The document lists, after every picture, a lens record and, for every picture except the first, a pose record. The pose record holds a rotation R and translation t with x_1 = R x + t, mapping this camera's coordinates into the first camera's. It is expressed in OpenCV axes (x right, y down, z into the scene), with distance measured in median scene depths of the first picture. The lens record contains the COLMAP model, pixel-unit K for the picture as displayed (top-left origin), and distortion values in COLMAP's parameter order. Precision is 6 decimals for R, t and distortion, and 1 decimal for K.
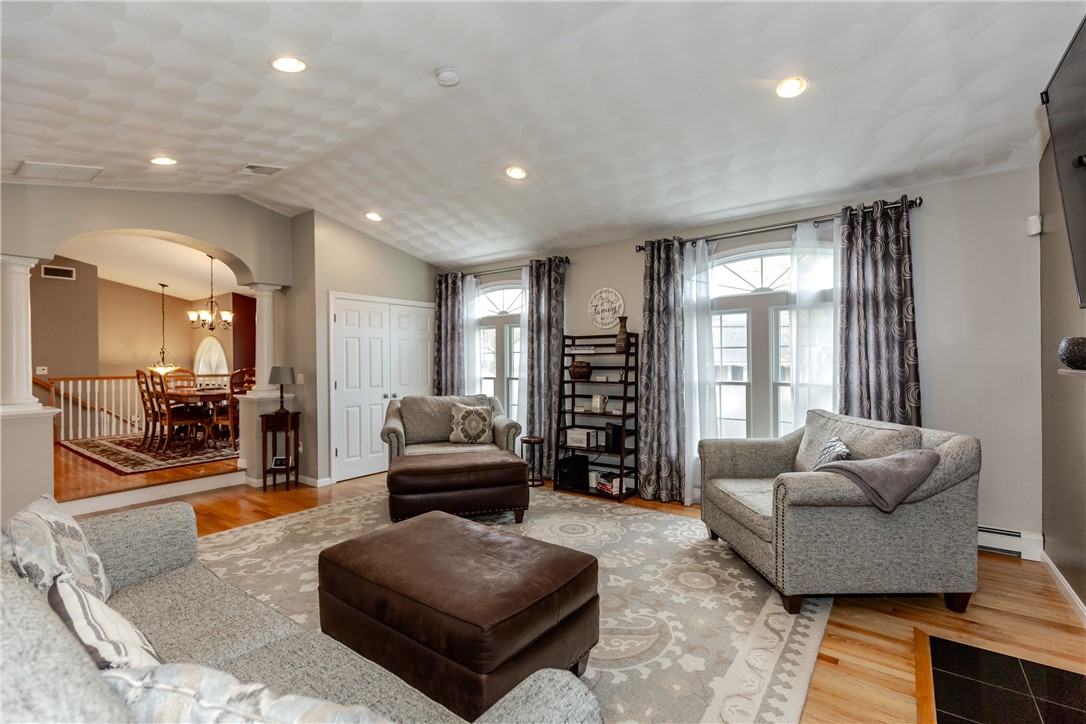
lens RADIAL K [[483.4, 0, 545.0], [0, 483.4, 359.2], [0, 0, 1]] dist [0.007247, -0.000472]
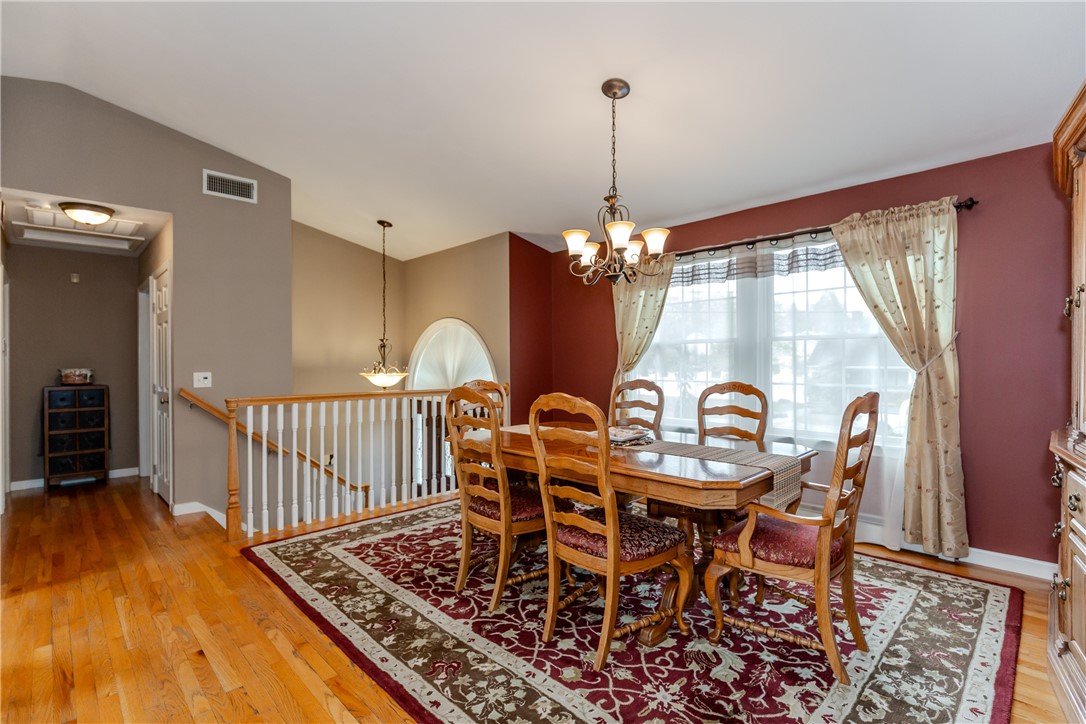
lens RADIAL K [[507.1, 0, 548.1], [0, 507.1, 359.3], [0, 0, 1]] dist [-0.005918, 0.000581]
pose [[0.989598, 0.004470, -0.143790, -1.015159], [-0.004479, 0.999990, 0.000258, 0.000775], [0.143789, 0.000388, 0.989608, 0.896229]]
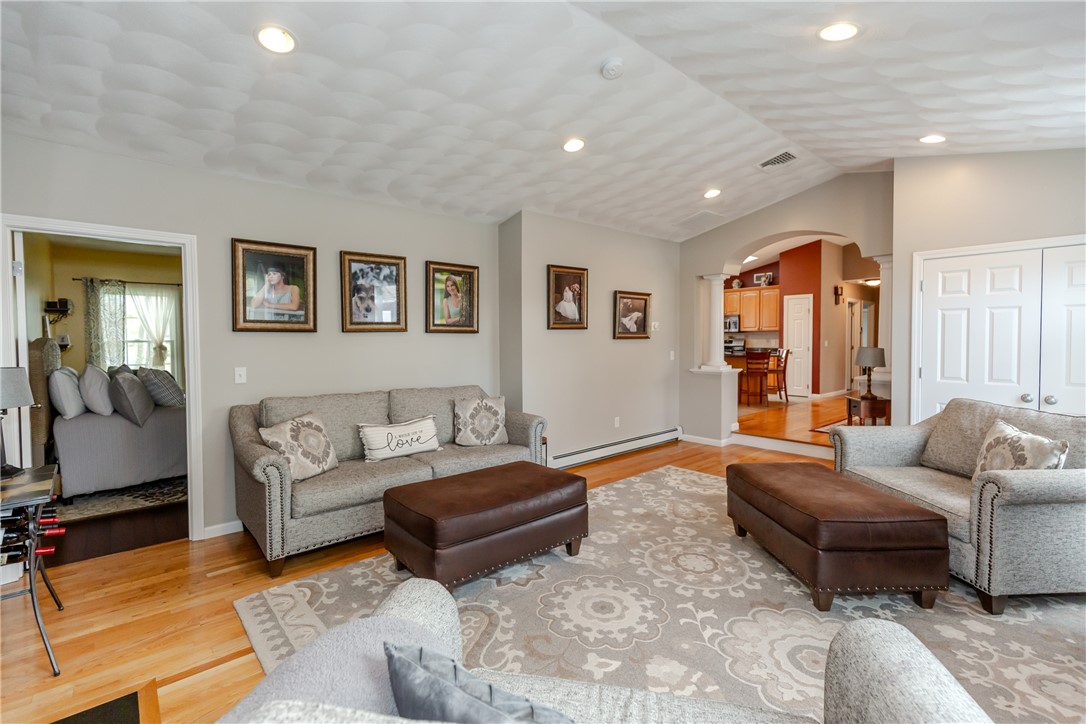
lens RADIAL K [[483.4, 0, 546.4], [0, 483.4, 354.5], [0, 0, 1]] dist [0.007247, -0.000472]
pose [[-0.205350, 0.044002, -0.977699, 0.502207], [0.009644, 0.999031, 0.042937, -0.016913], [0.978641, -0.000612, -0.205576, 0.637030]]
